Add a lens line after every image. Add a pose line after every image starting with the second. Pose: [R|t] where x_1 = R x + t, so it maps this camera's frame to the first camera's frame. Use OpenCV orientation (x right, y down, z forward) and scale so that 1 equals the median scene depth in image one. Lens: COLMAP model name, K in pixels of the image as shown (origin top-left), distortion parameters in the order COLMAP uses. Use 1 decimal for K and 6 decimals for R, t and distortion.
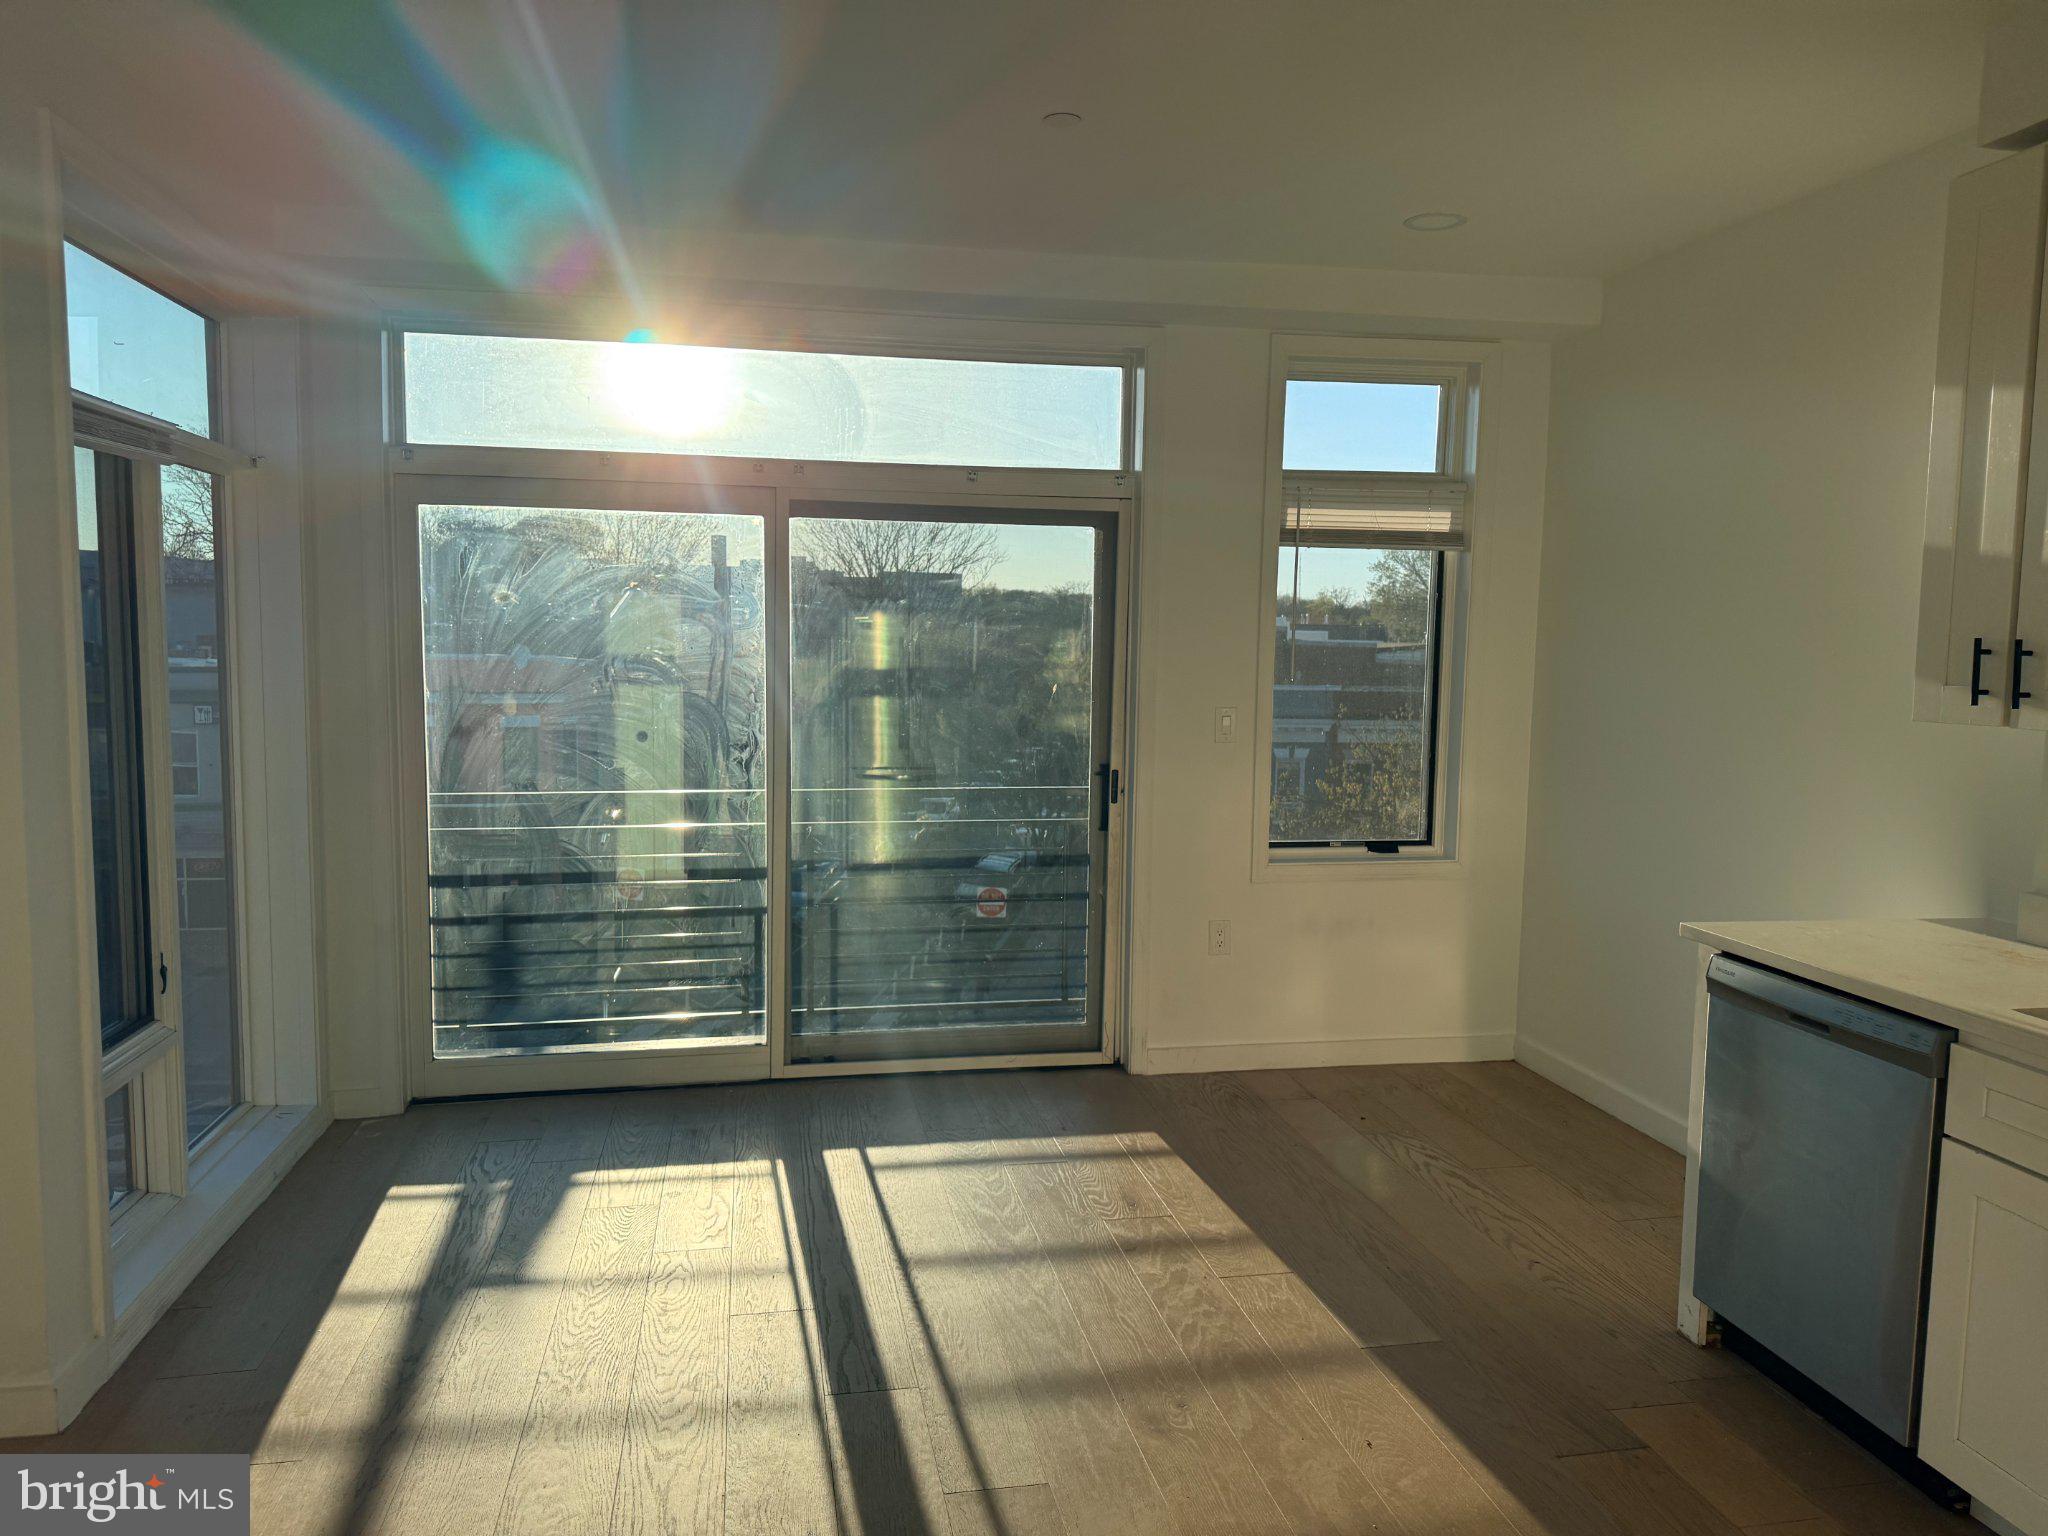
lens RADIAL K [[1416.0, 0, 1010.4], [0, 1416.0, 769.2], [0, 0, 1]] dist [0.040404, -0.033664]
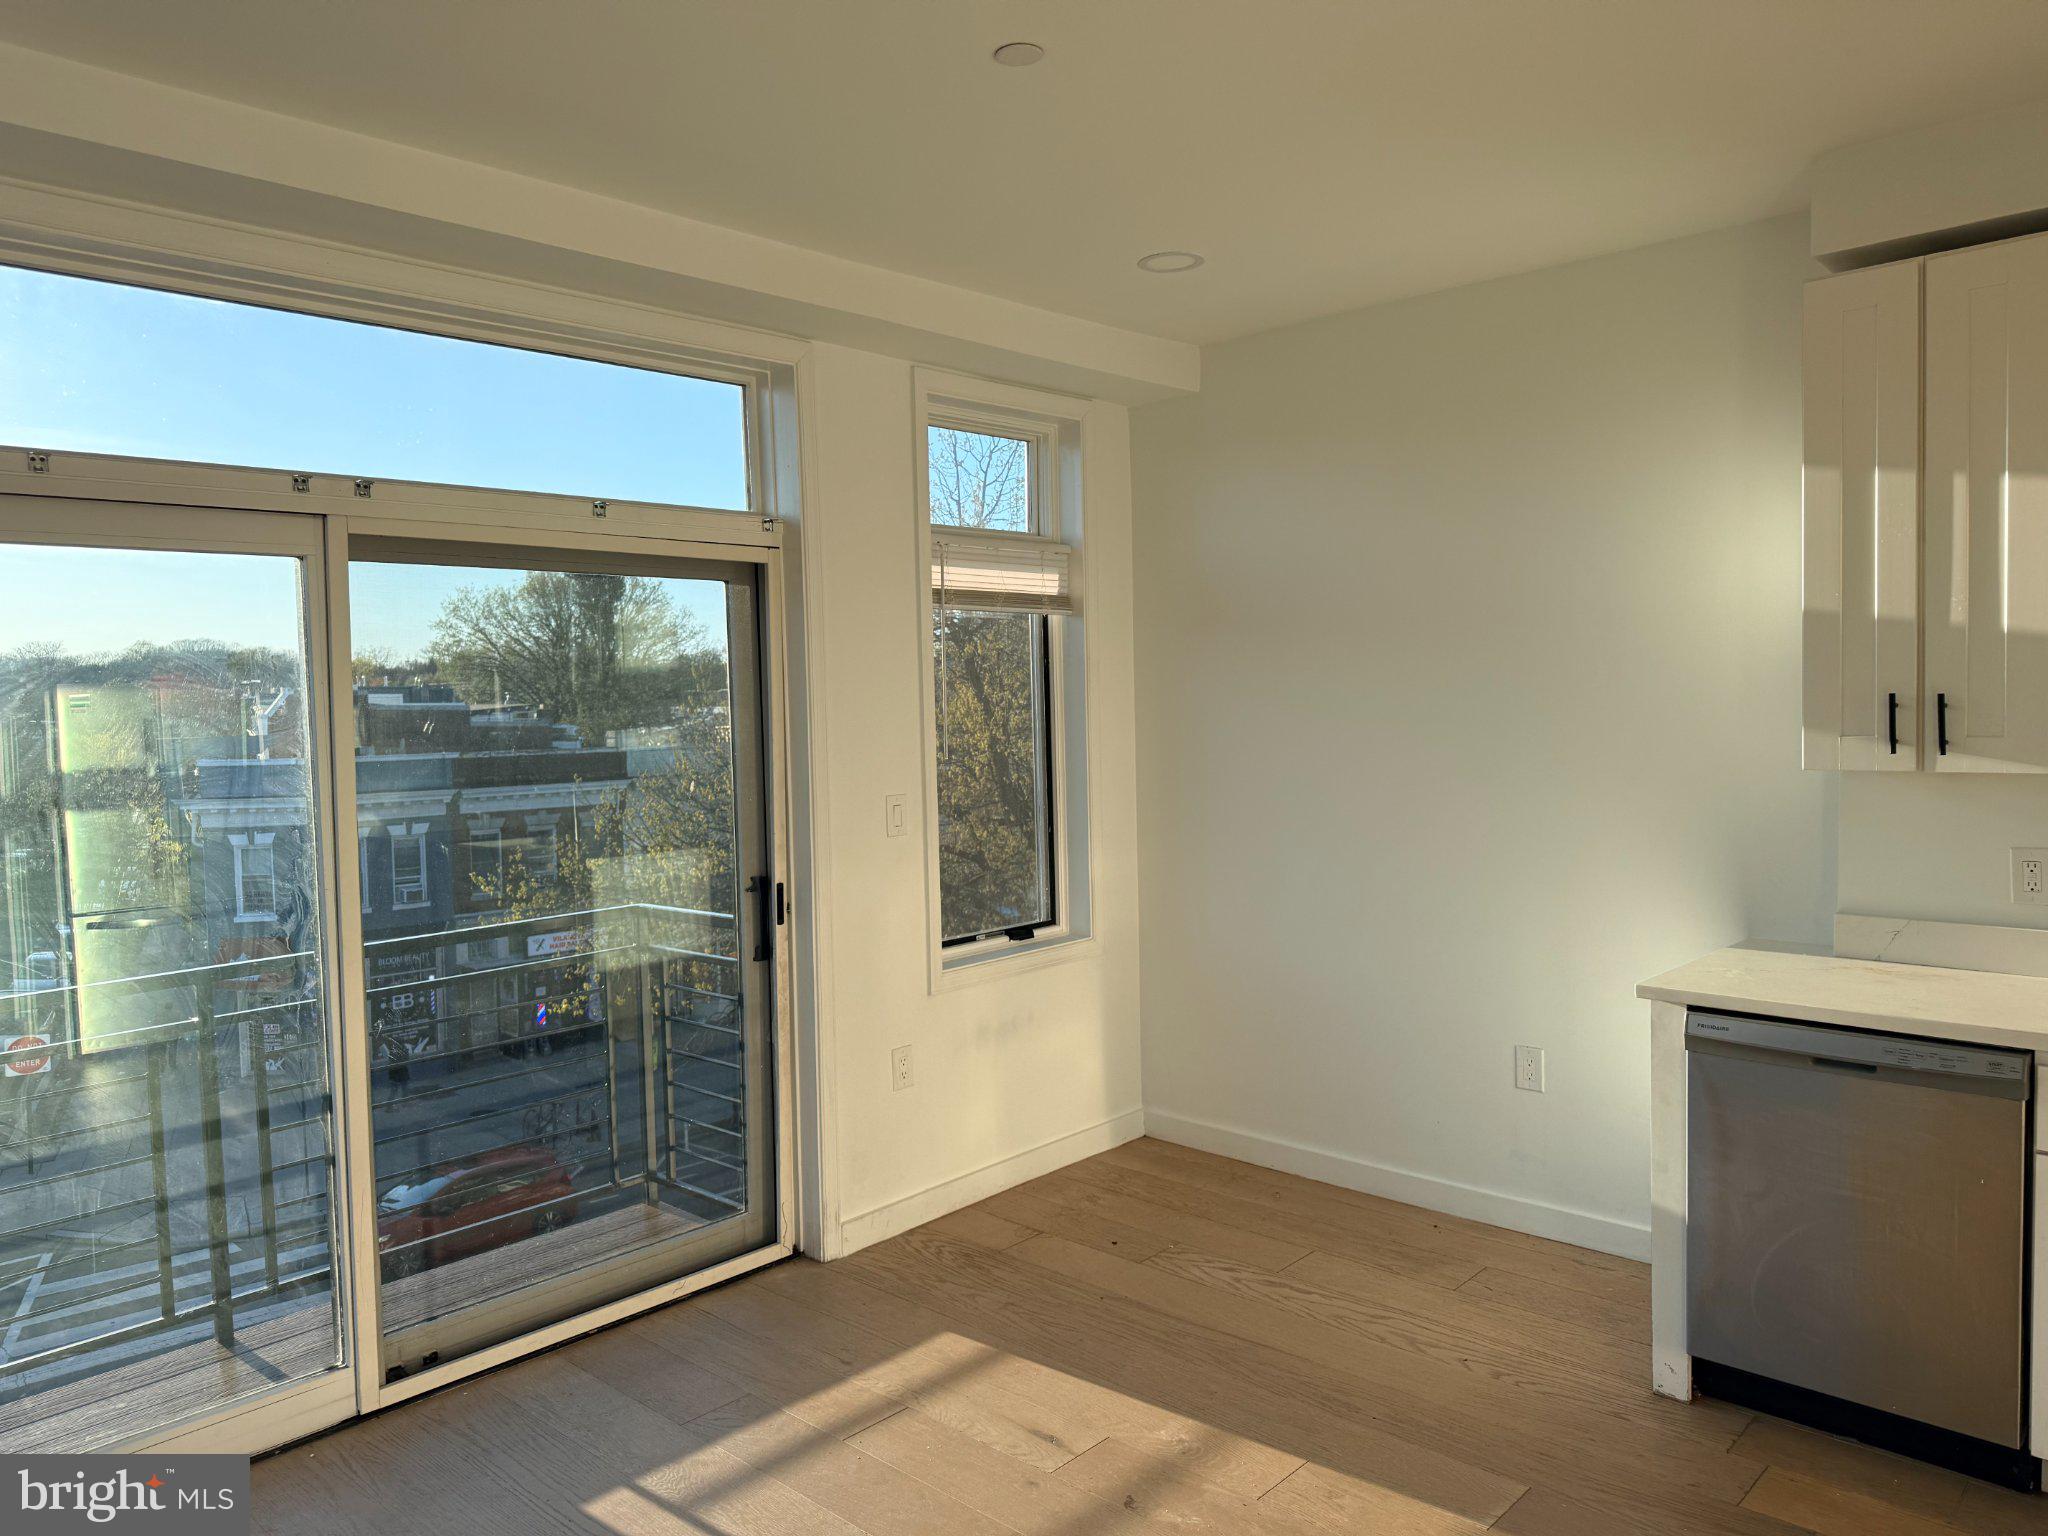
lens RADIAL K [[1416.0, 0, 1027.4], [0, 1416.0, 763.2], [0, 0, 1]] dist [0.040404, -0.033664]
pose [[0.809287, -0.061217, 0.584215, -0.276762], [0.088073, 0.995958, -0.017643, -0.040746], [-0.580773, 0.065732, 0.811407, 0.259290]]
